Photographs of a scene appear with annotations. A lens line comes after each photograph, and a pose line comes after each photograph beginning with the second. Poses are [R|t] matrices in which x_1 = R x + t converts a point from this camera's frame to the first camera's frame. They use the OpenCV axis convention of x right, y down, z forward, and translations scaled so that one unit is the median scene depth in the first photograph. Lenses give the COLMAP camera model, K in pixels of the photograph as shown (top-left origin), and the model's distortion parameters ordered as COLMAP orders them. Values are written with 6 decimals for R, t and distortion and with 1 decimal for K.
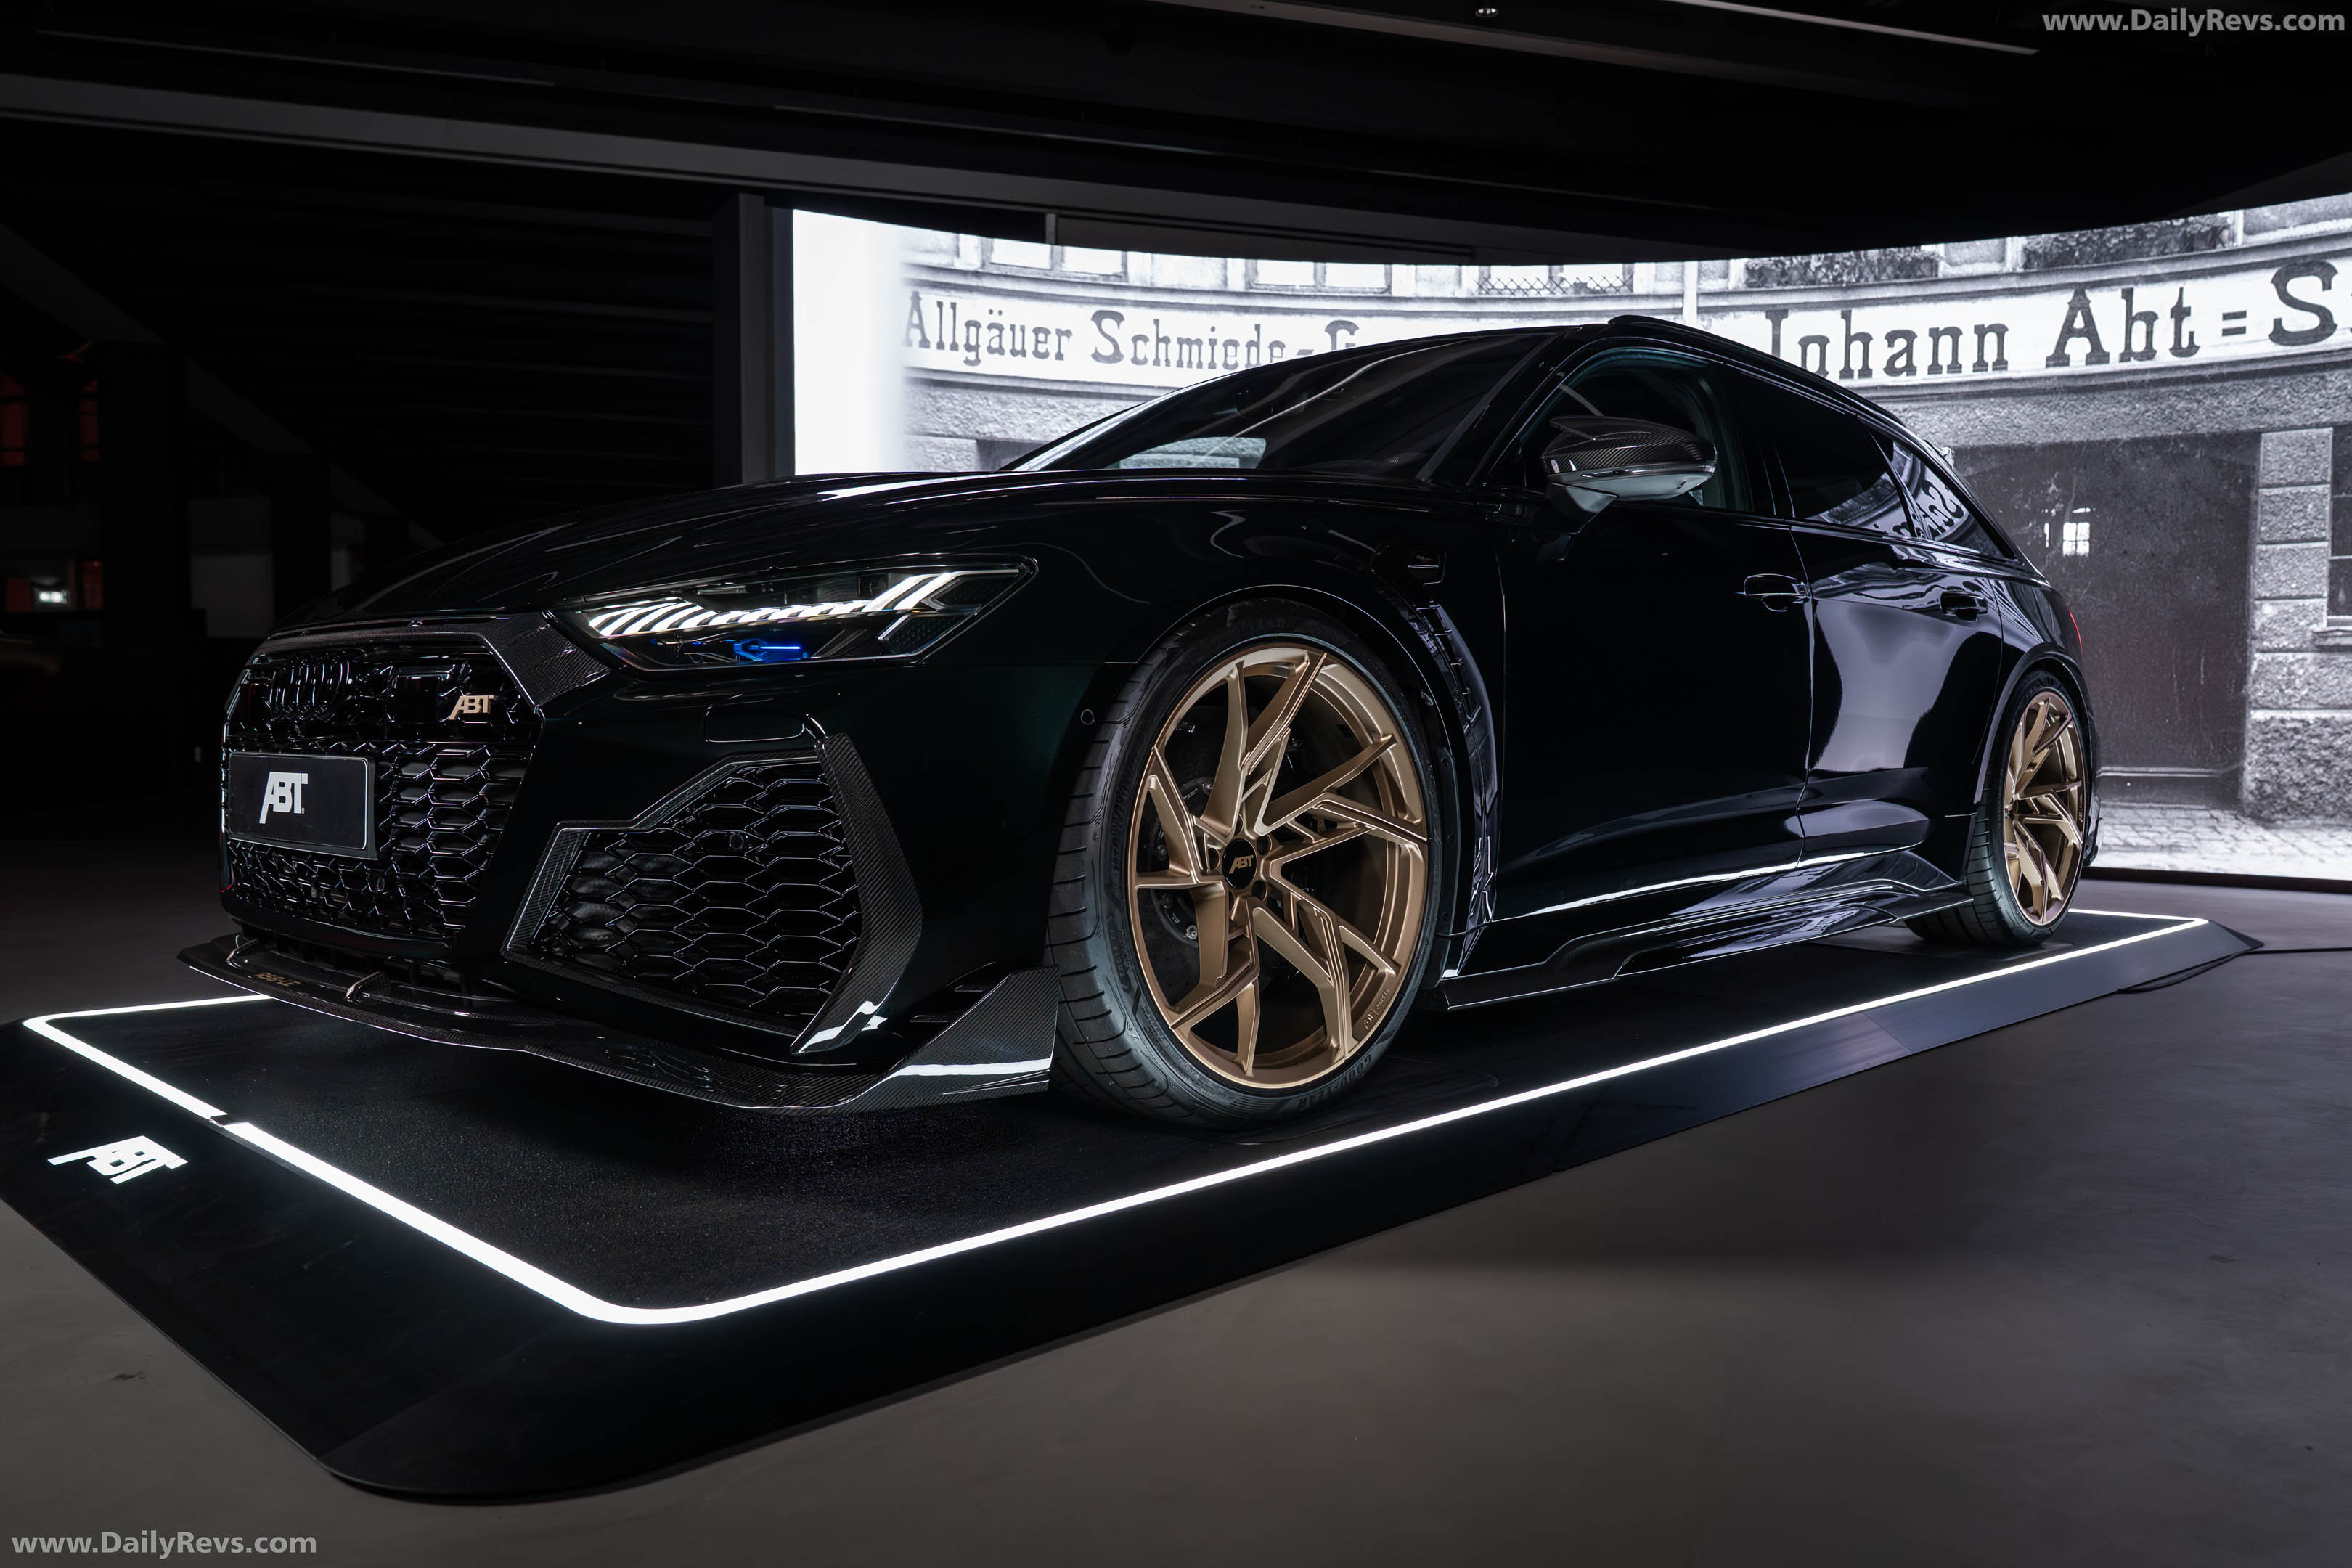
lens RADIAL K [[1757.6, 0, 1222.7], [0, 1757.6, 862.7], [0, 0, 1]] dist [-0.033452, 0.020222]
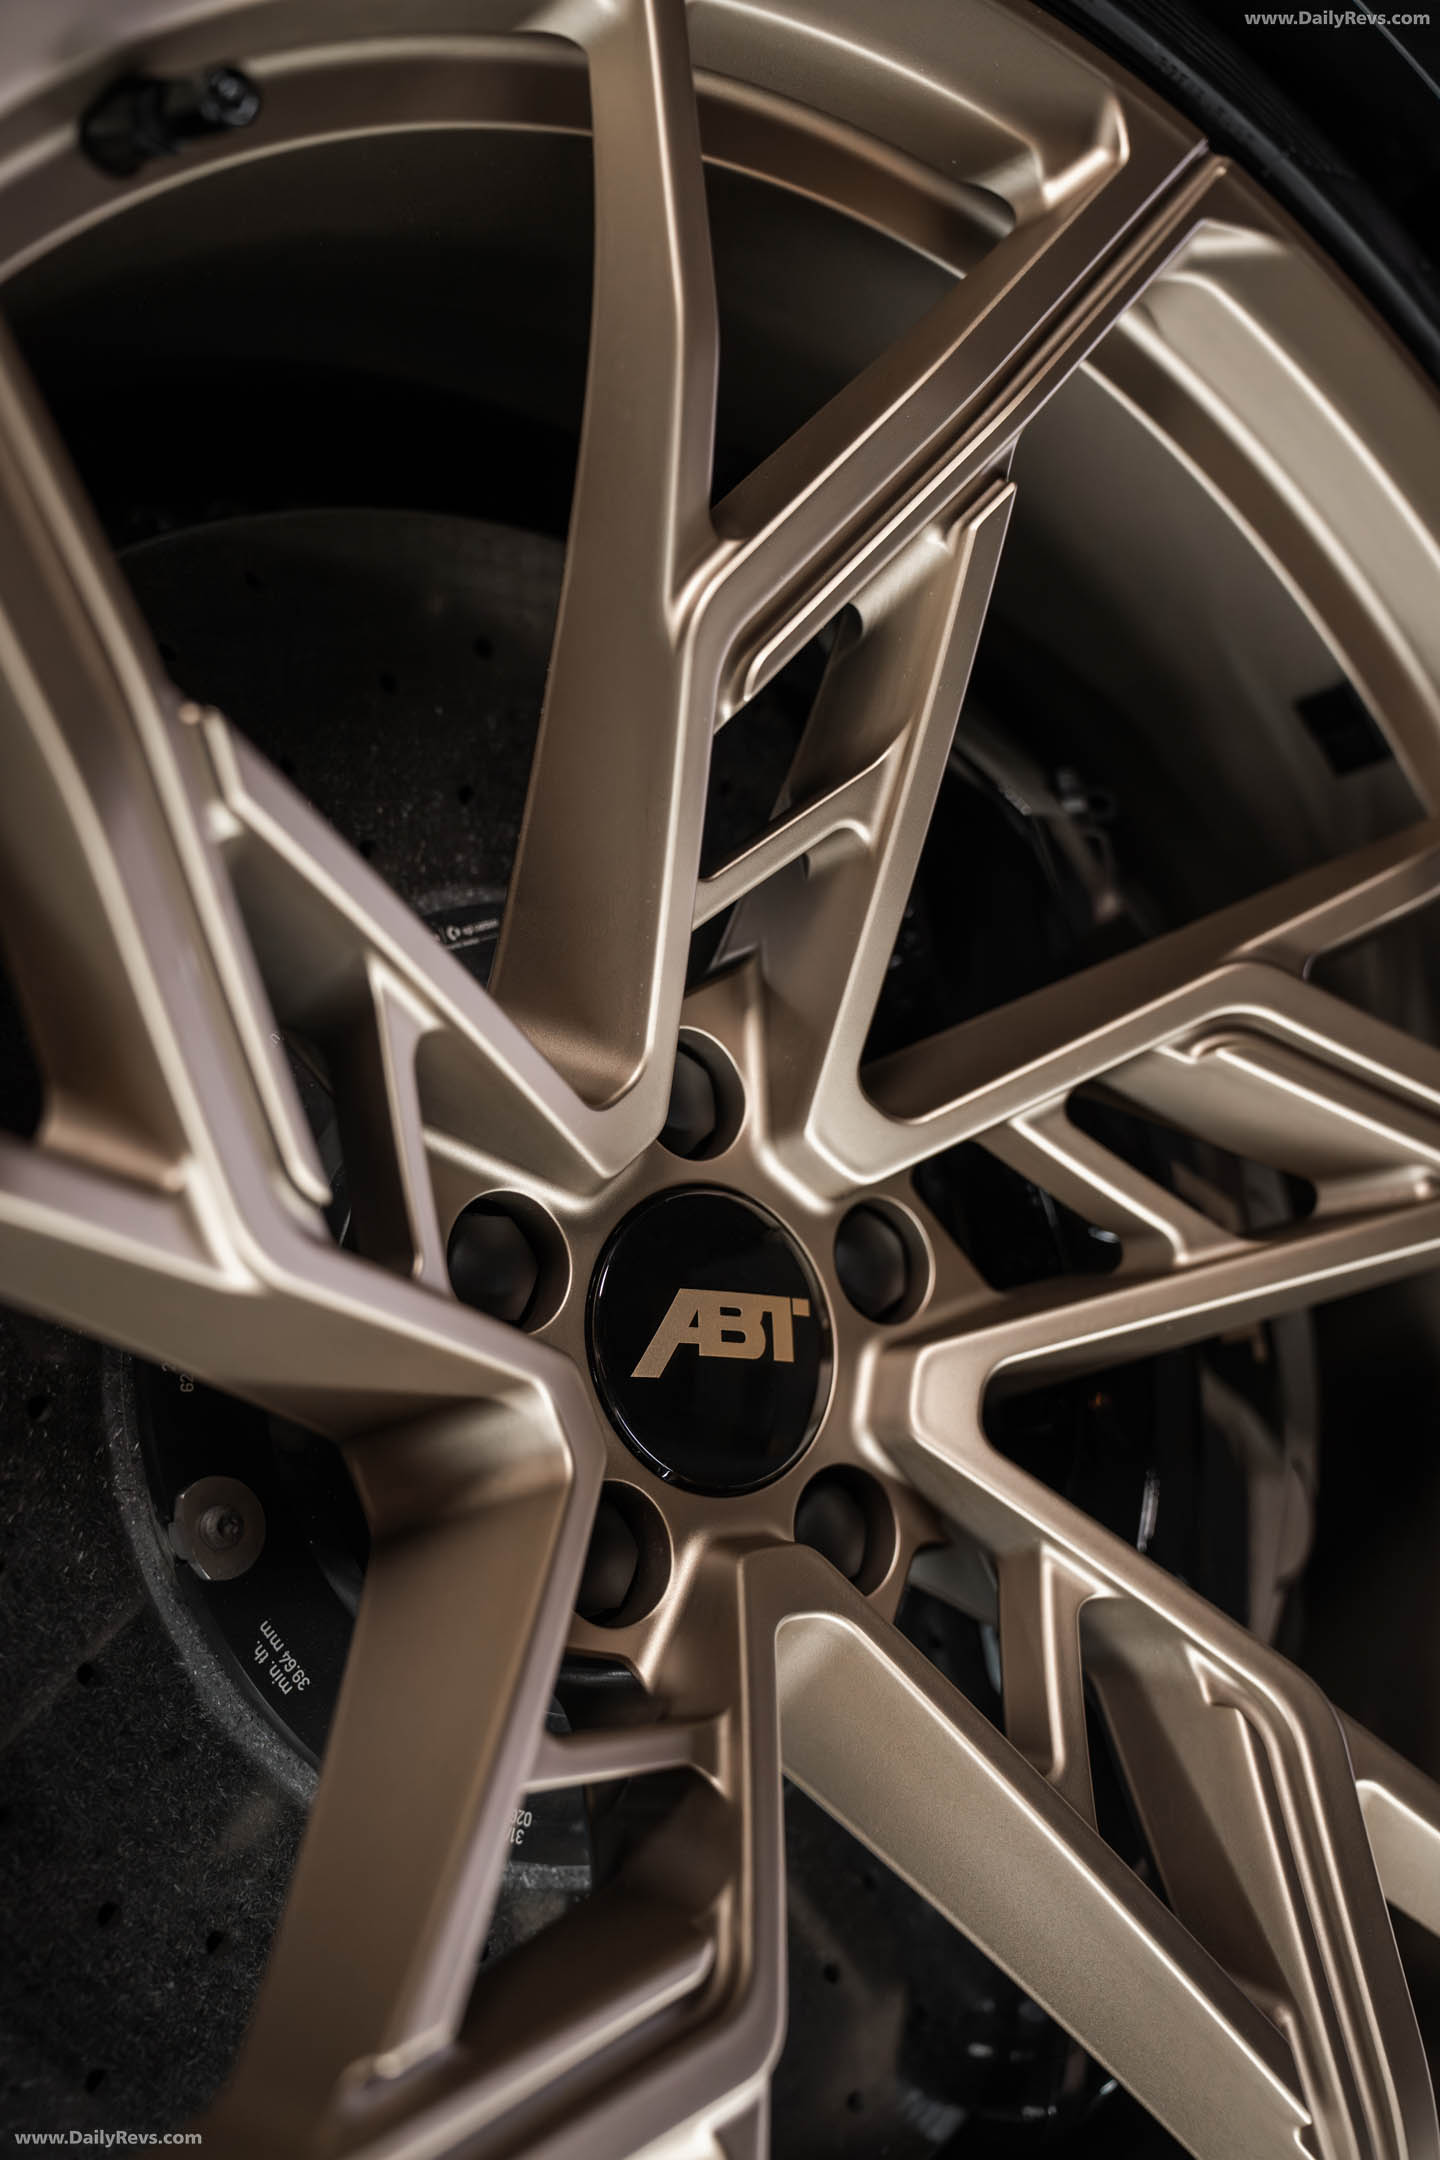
lens RADIAL K [[2458.8, 0, 722.7], [0, 2458.8, 1085.5], [0, 0, 1]] dist [0.018762, -0.011779]
pose [[0.988594, -0.009614, -0.150299, 0.014769], [-0.040762, 0.943633, -0.328475, 0.017660], [0.144986, 0.330855, 0.932477, 0.257791]]
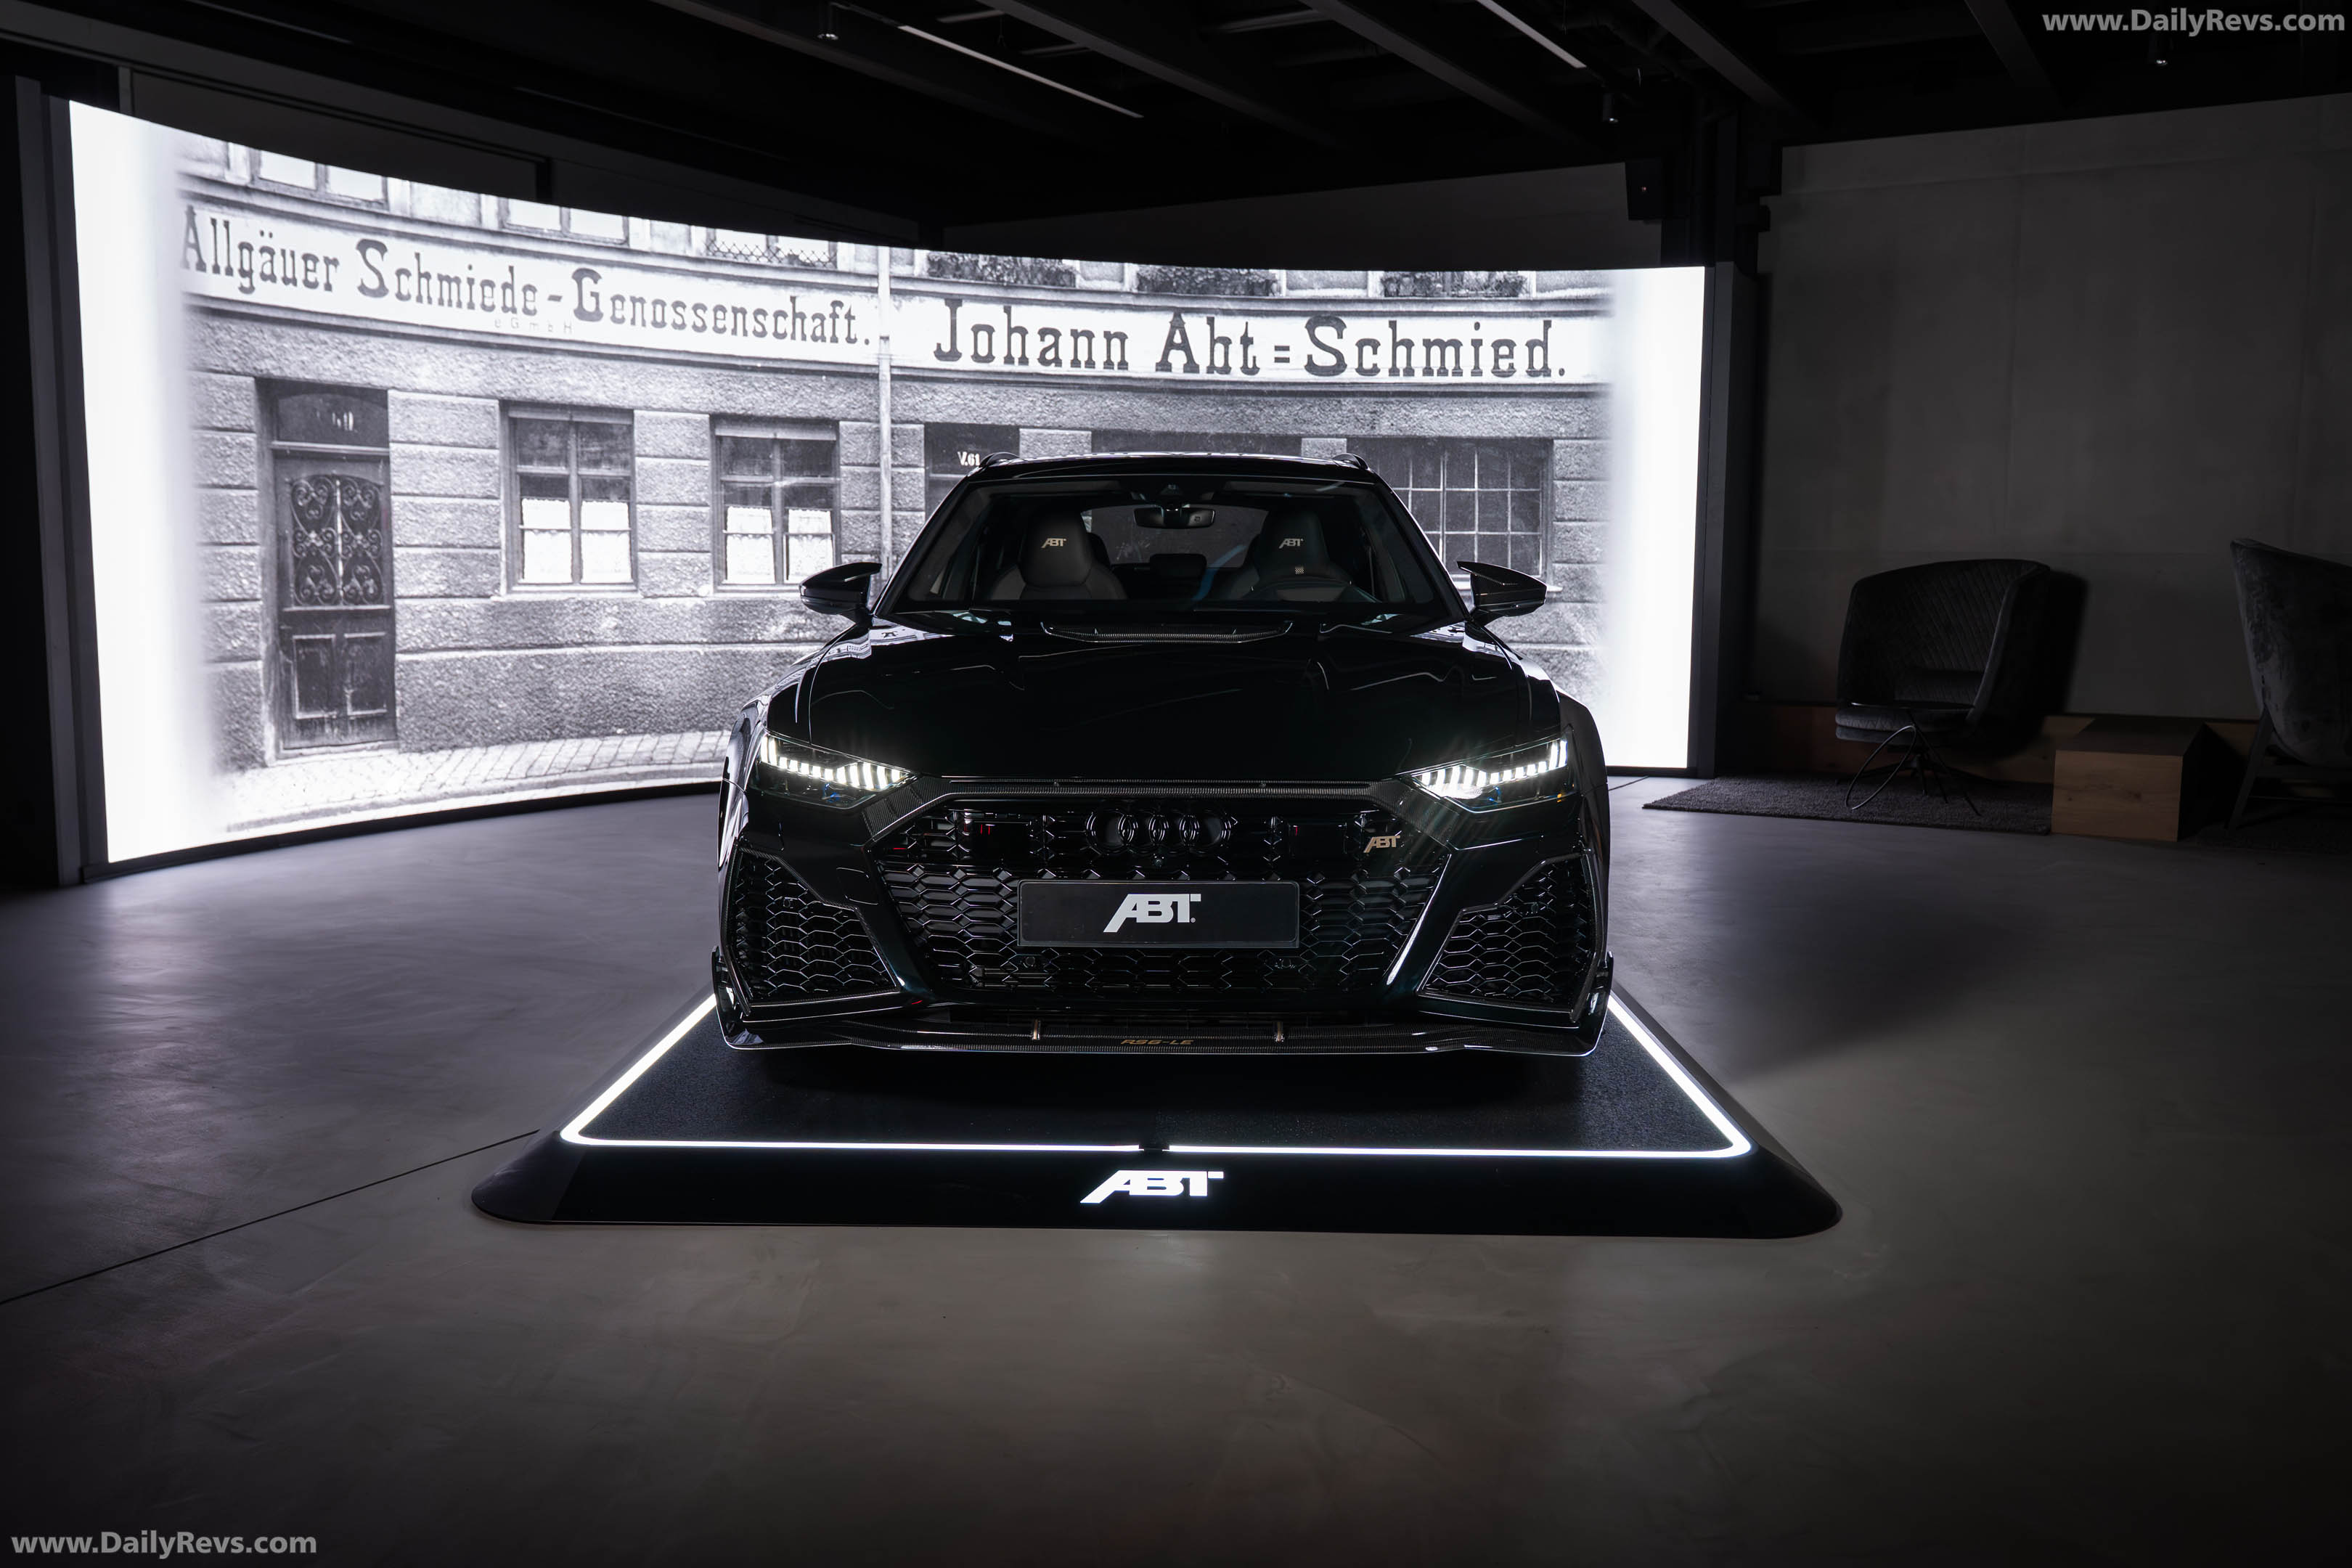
lens RADIAL K [[1954.4, 0, 1180.8], [0, 1954.4, 784.4], [0, 0, 1]] dist [-0.015930, 0.006386]
pose [[0.726825, -0.082765, 0.681818, -0.505793], [0.052813, 0.996508, 0.064665, -0.076398], [-0.684789, -0.010991, 0.728658, -0.047740]]
